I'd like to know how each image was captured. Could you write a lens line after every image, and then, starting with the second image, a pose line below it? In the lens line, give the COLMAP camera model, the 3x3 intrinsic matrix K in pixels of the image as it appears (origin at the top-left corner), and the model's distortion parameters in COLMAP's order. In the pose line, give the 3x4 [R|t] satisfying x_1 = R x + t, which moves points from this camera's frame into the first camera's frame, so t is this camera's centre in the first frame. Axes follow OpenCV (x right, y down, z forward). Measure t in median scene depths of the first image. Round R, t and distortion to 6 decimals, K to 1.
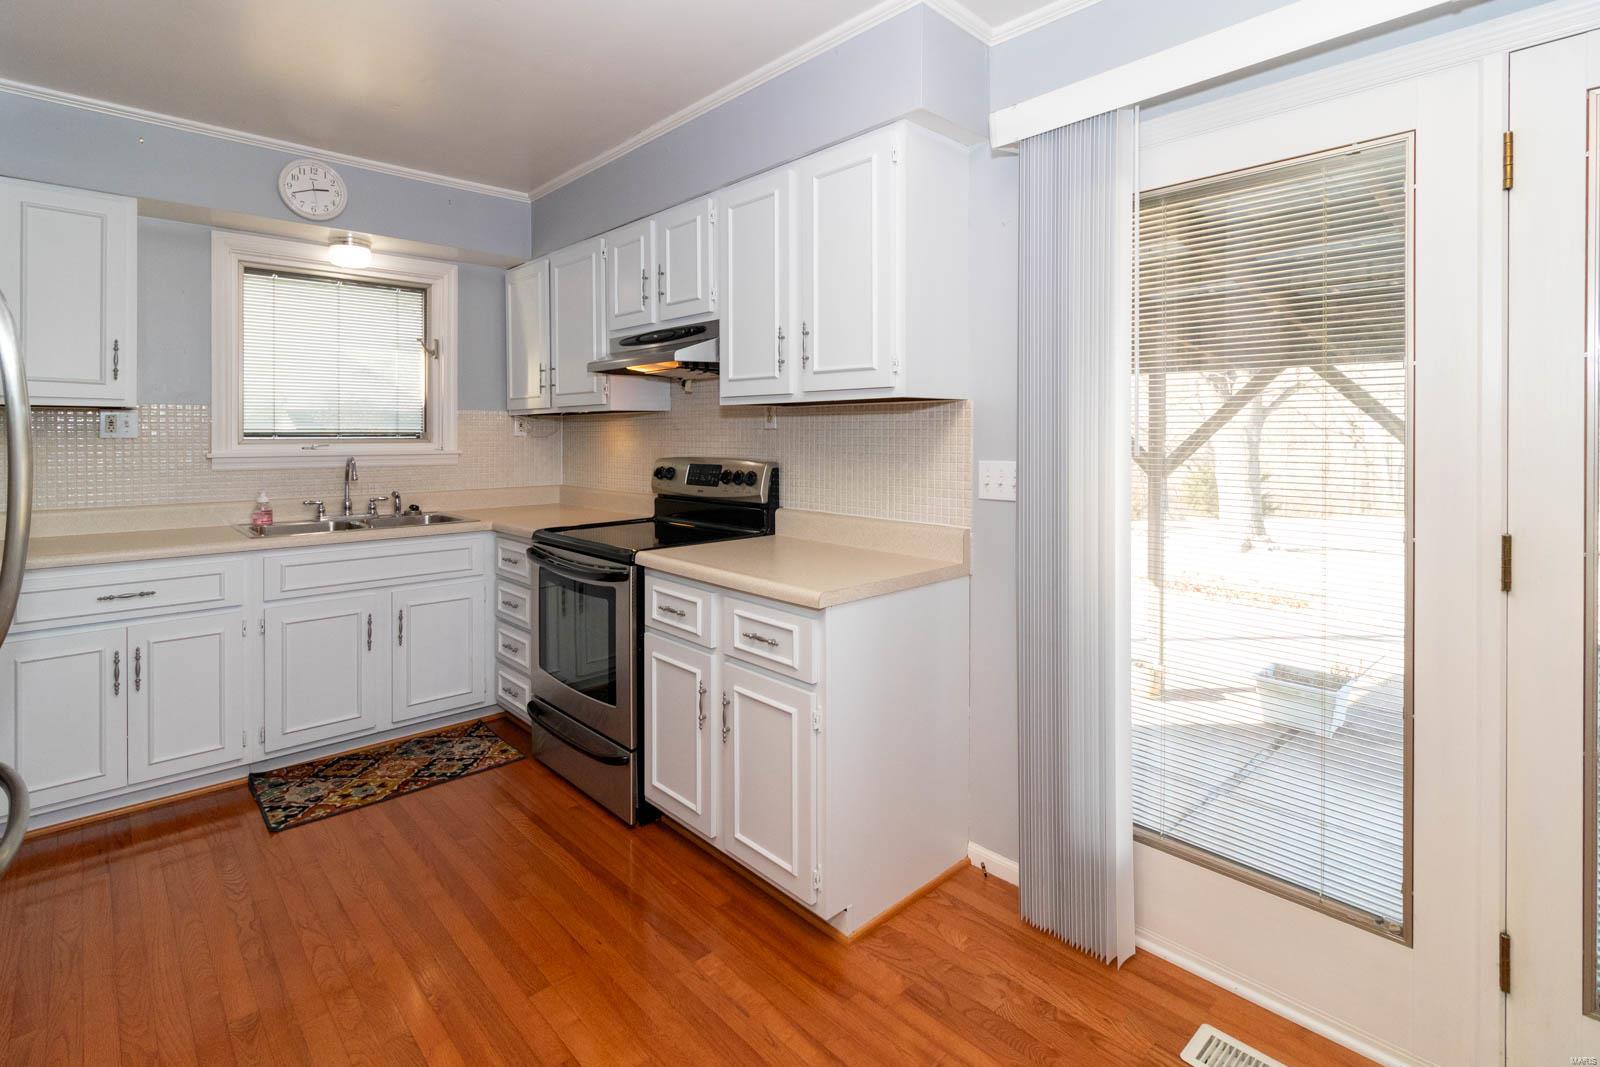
lens RADIAL K [[779.3, 0, 812.5], [0, 779.3, 435.1], [0, 0, 1]] dist [-0.003072, -0.001952]
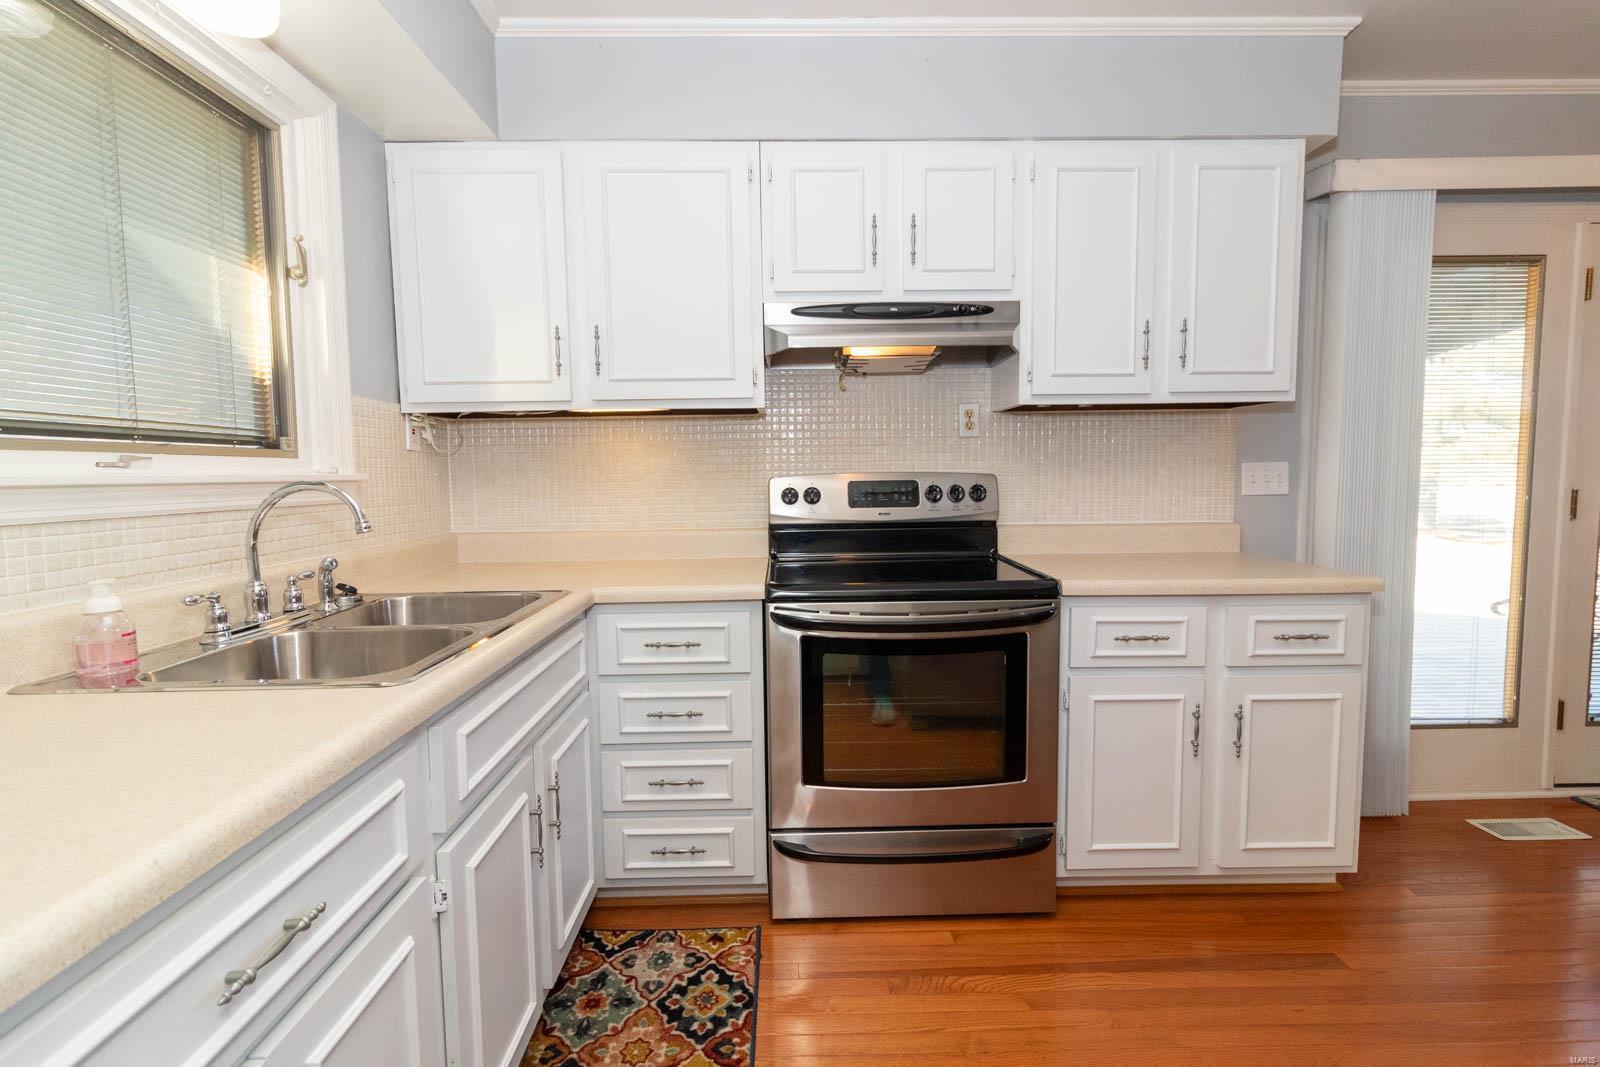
lens RADIAL K [[736.3, 0, 807.4], [0, 736.3, 523.6], [0, 0, 1]] dist [-0.001769, 0.000296]
pose [[0.668222, -0.062388, 0.741342, -0.820919], [0.013945, 0.997353, 0.071363, 0.029036], [-0.743832, -0.037349, 0.667323, 0.594013]]
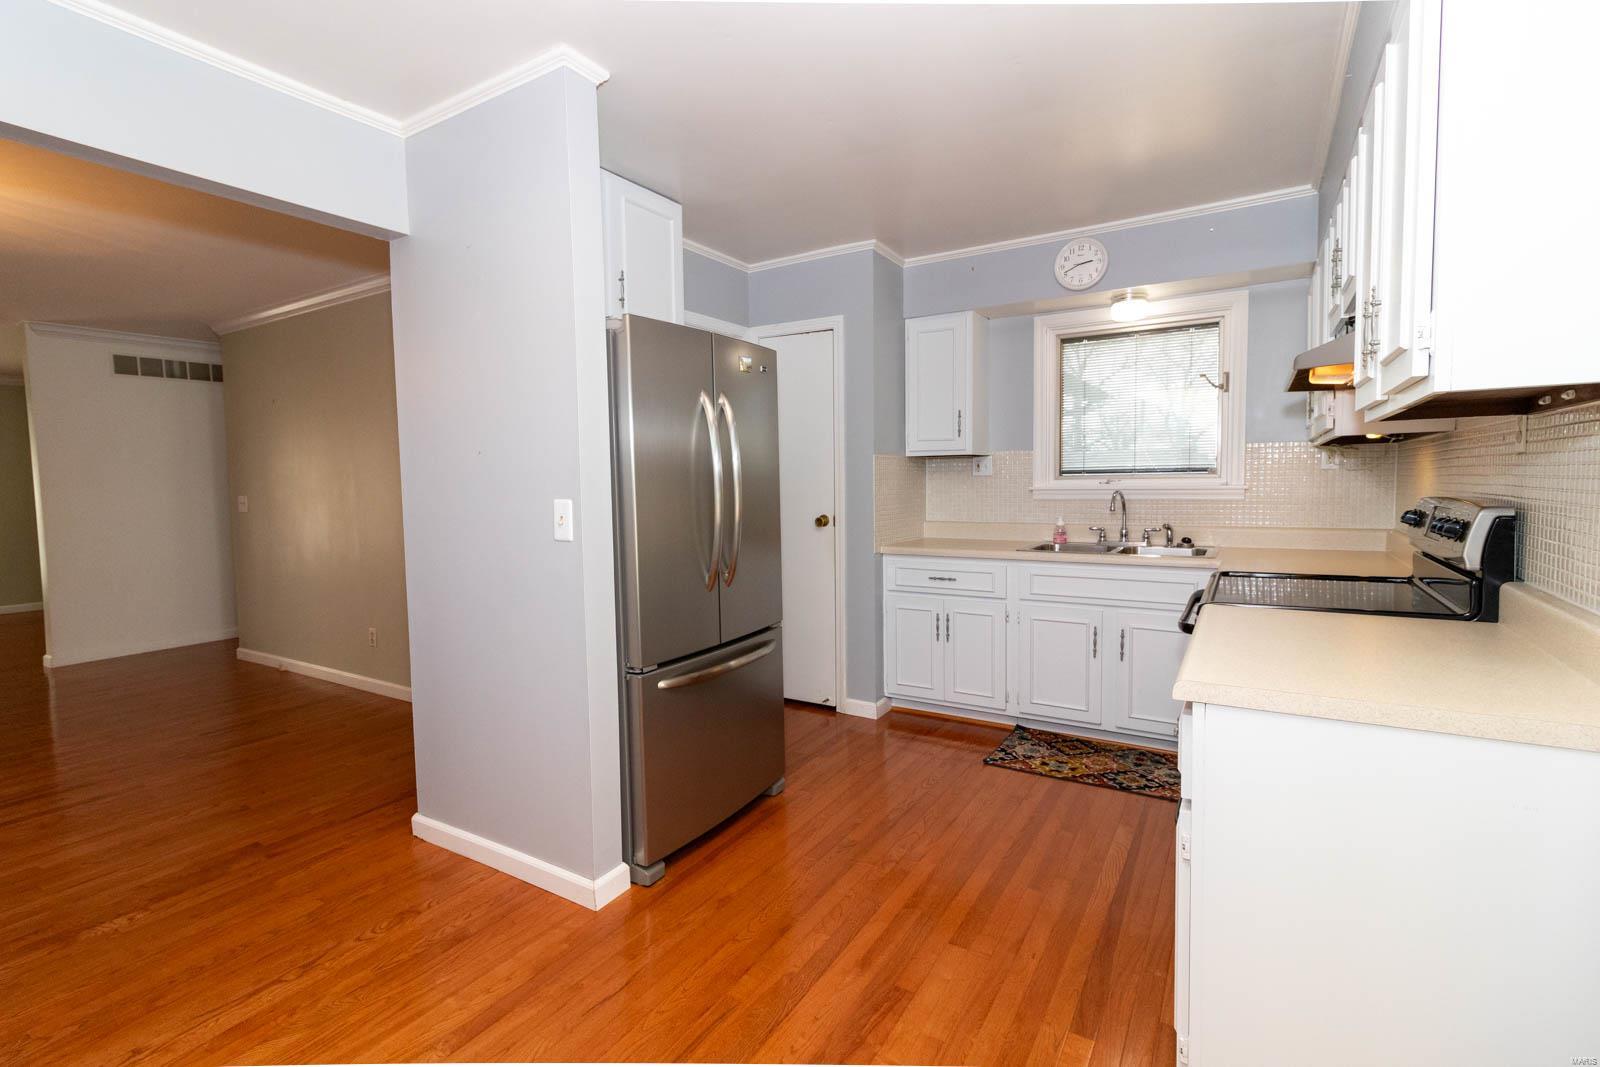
lens RADIAL K [[736.3, 0, 788.1], [0, 736.3, 524.1], [0, 0, 1]] dist [-0.001769, 0.000296]
pose [[0.237990, 0.056698, -0.969611, 0.389147], [0.014412, 0.997979, 0.061895, 0.004087], [0.971161, -0.028704, 0.236692, 0.313326]]
